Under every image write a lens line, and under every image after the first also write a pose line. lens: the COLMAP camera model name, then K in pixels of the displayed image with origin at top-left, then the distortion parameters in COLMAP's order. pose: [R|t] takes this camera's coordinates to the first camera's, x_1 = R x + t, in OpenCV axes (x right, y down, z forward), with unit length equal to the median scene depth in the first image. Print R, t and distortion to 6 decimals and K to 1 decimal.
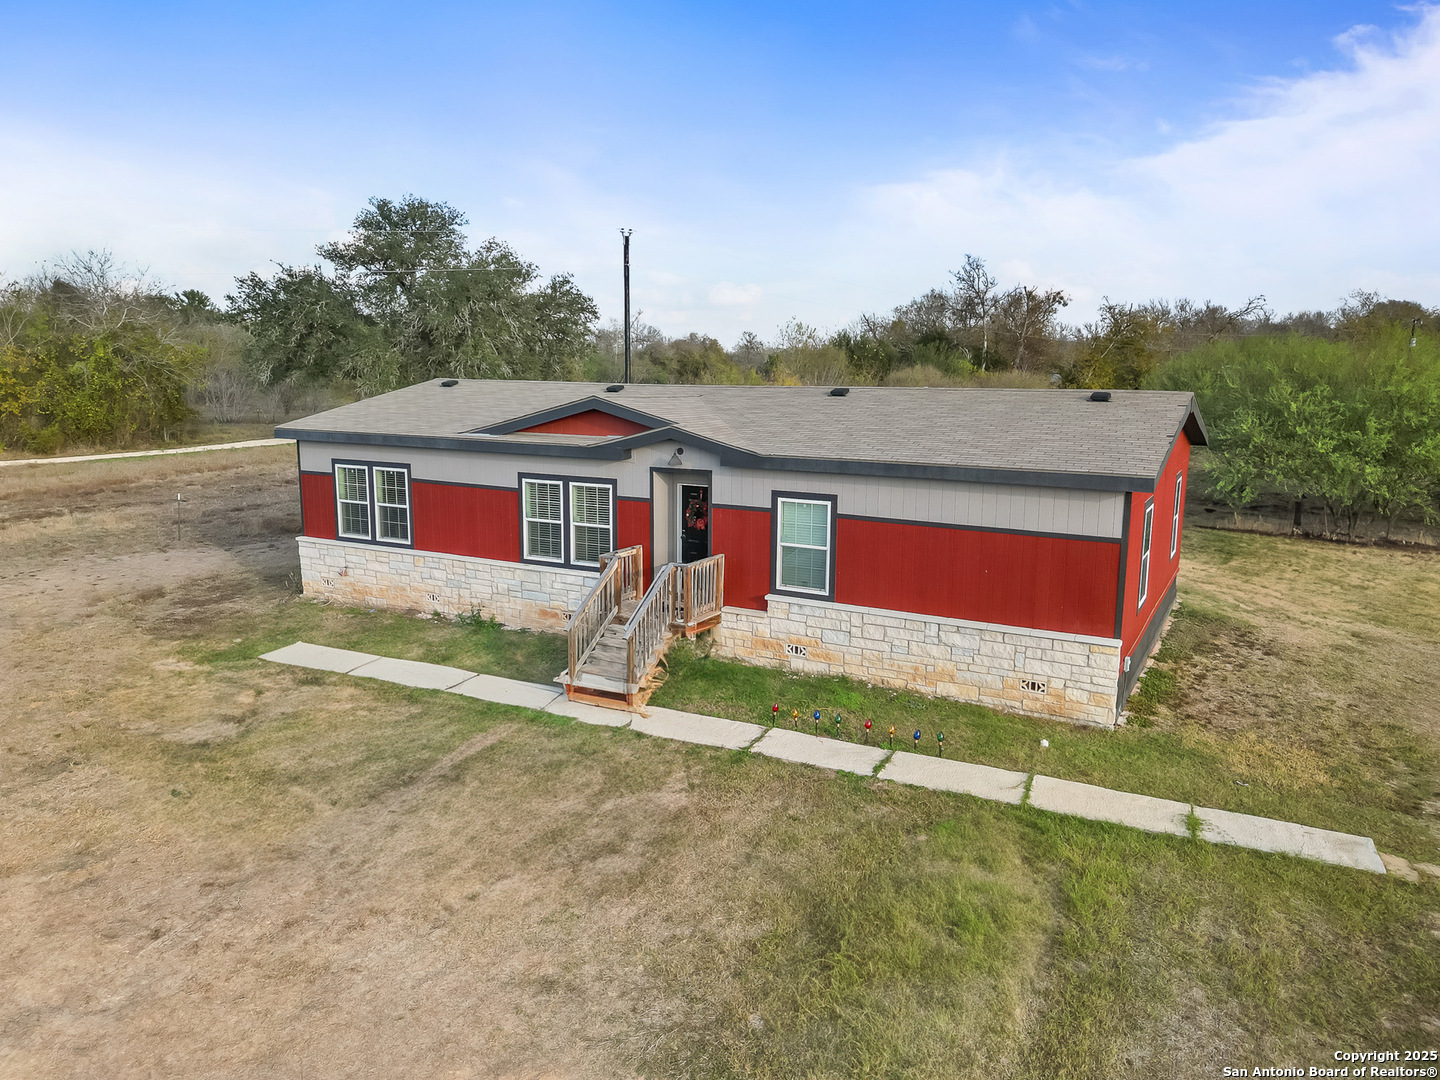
lens RADIAL K [[1004.4, 0, 720.0], [0, 1004.4, 540.0], [0, 0, 1]] dist [0.094087, -0.107202]
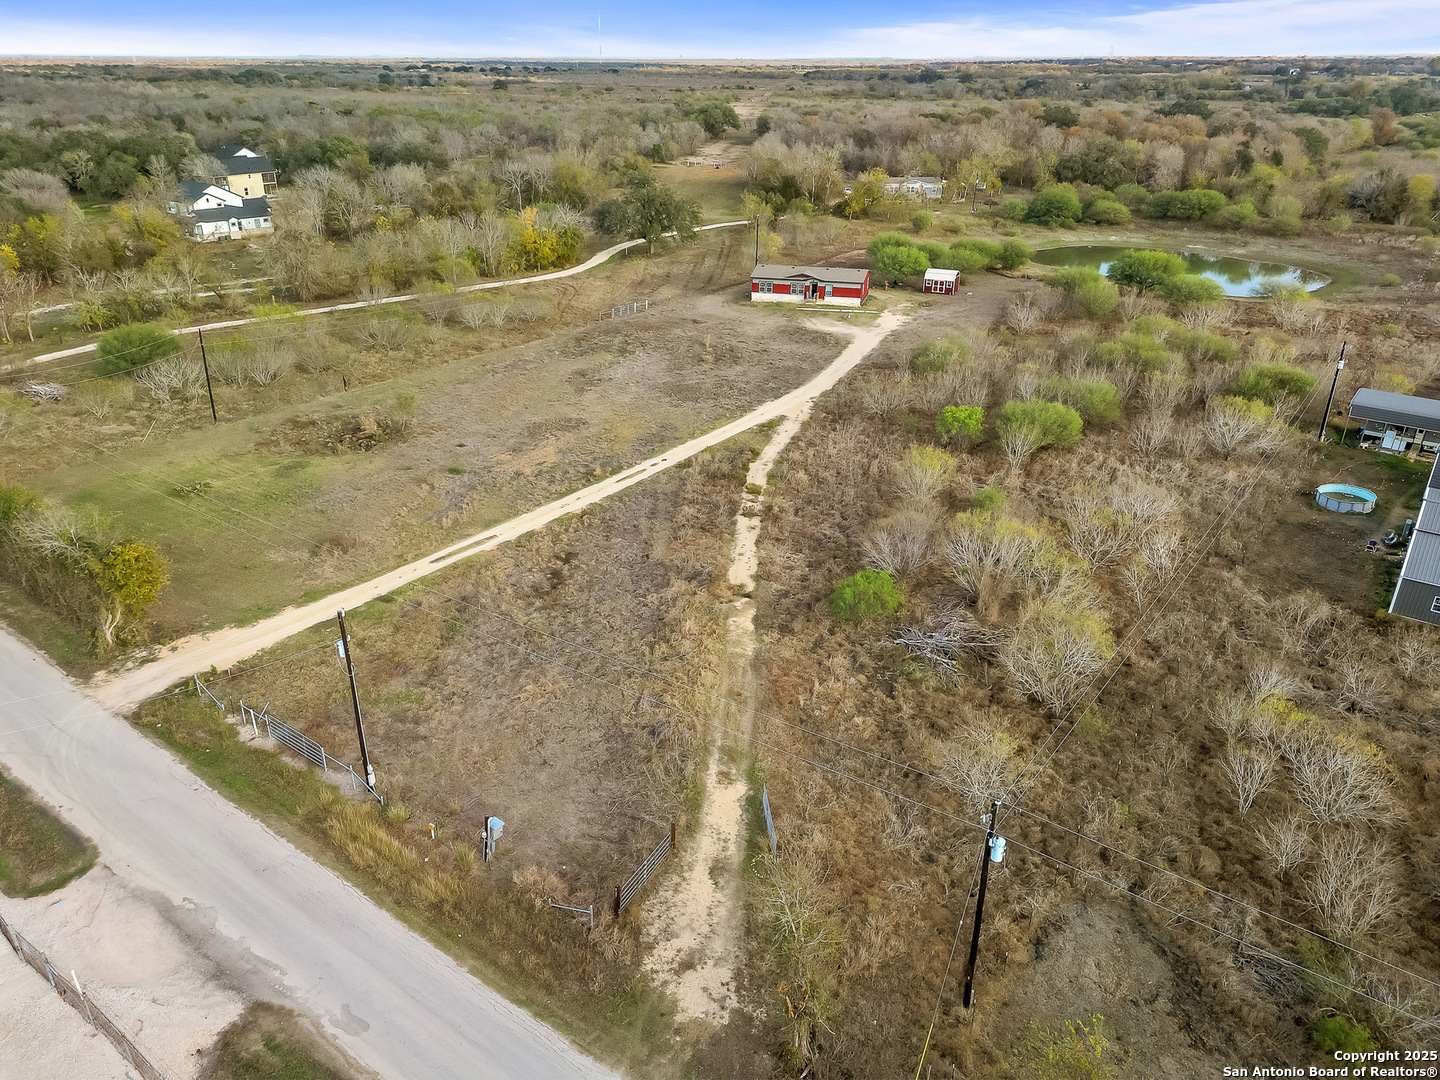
lens RADIAL K [[1028.8, 0, 710.8], [0, 1028.8, 540.1], [0, 0, 1]] dist [0.104208, -0.126771]
pose [[0.977120, -0.099852, 0.187791, -2.719119], [0.045287, 0.960375, 0.275008, -0.417558], [-0.207810, -0.260211, 0.942924, -7.585818]]
